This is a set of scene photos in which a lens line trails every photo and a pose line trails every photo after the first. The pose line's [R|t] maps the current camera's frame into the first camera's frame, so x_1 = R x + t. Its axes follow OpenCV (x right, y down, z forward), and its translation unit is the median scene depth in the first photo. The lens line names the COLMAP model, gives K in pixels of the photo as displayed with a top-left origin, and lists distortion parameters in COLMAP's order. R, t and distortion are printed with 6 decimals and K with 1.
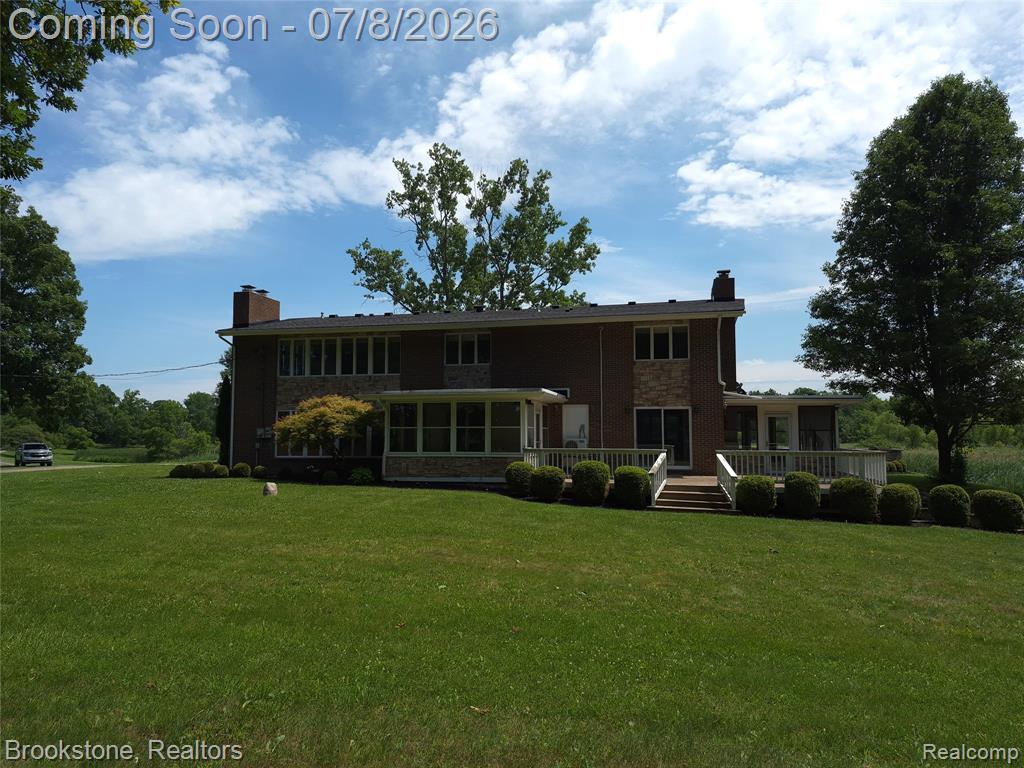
lens RADIAL K [[694.4, 0, 513.6], [0, 694.4, 390.1], [0, 0, 1]] dist [0.076668, -0.091915]
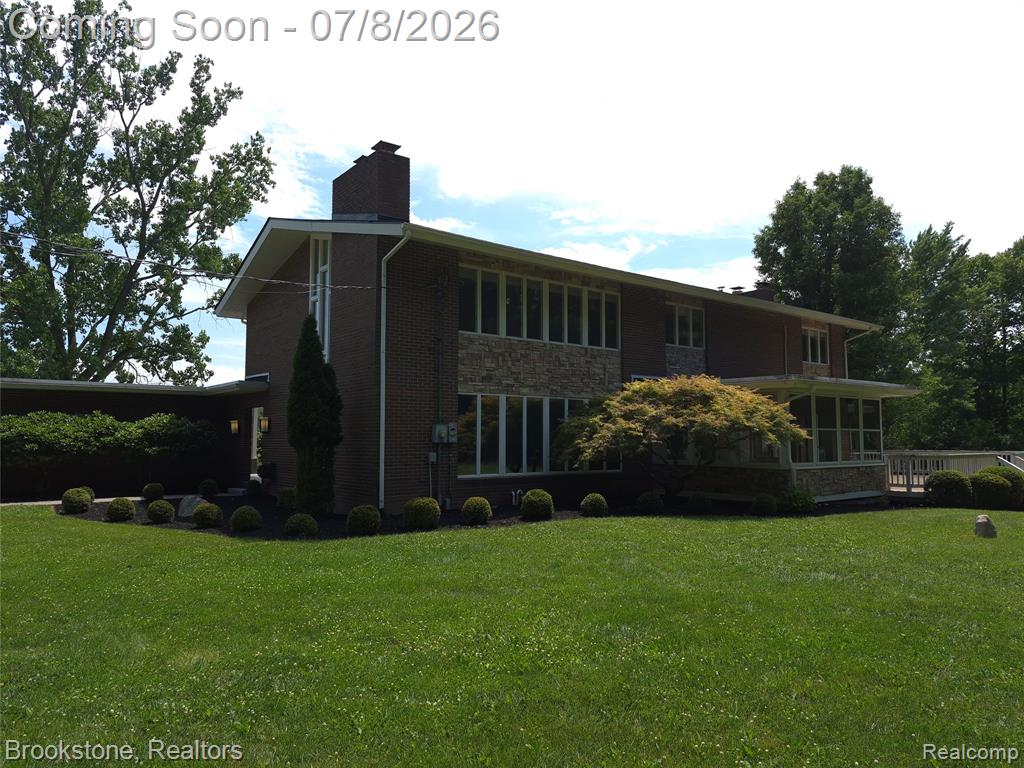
lens RADIAL K [[694.4, 0, 513.6], [0, 694.4, 390.1], [0, 0, 1]] dist [0.076668, -0.091915]
pose [[0.639327, 0.056820, 0.766833, -0.200073], [-0.051544, 0.998190, -0.030990, 0.011501], [-0.767206, -0.019713, 0.641098, 0.168422]]
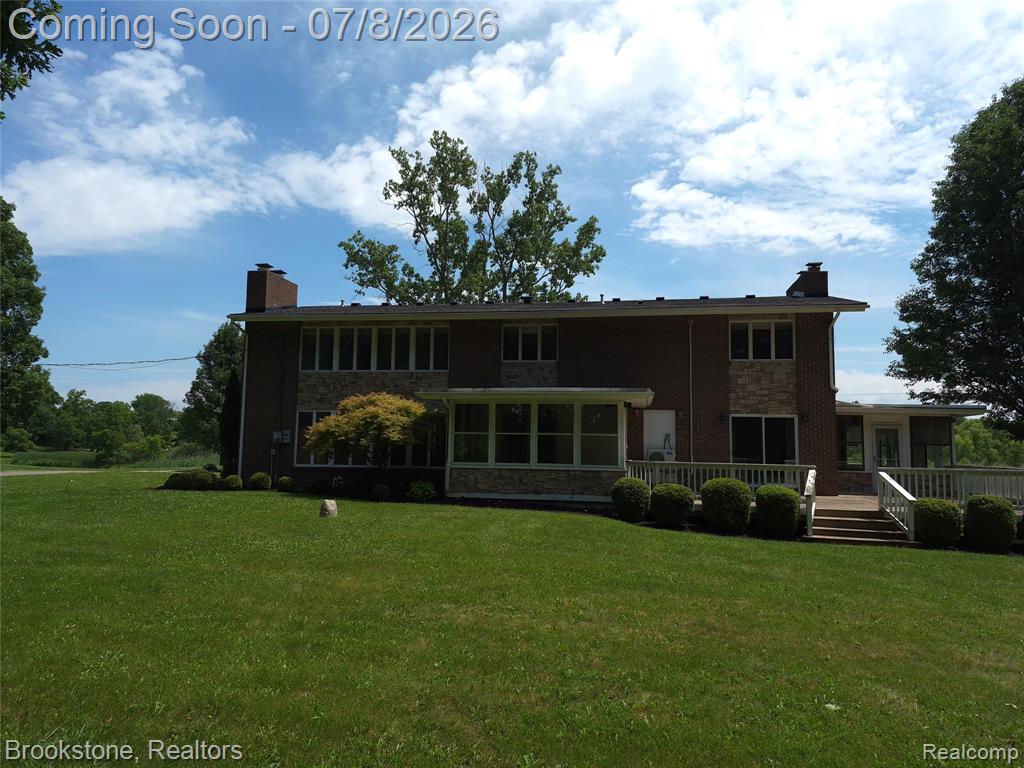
lens RADIAL K [[661.8, 0, 483.0], [0, 661.8, 383.2], [0, 0, 1]] dist [0.073492, -0.080238]
pose [[0.997263, 0.021925, 0.070605, -0.046867], [-0.020024, 0.999421, -0.027515, 0.003694], [-0.071167, 0.026026, 0.997125, 0.048103]]
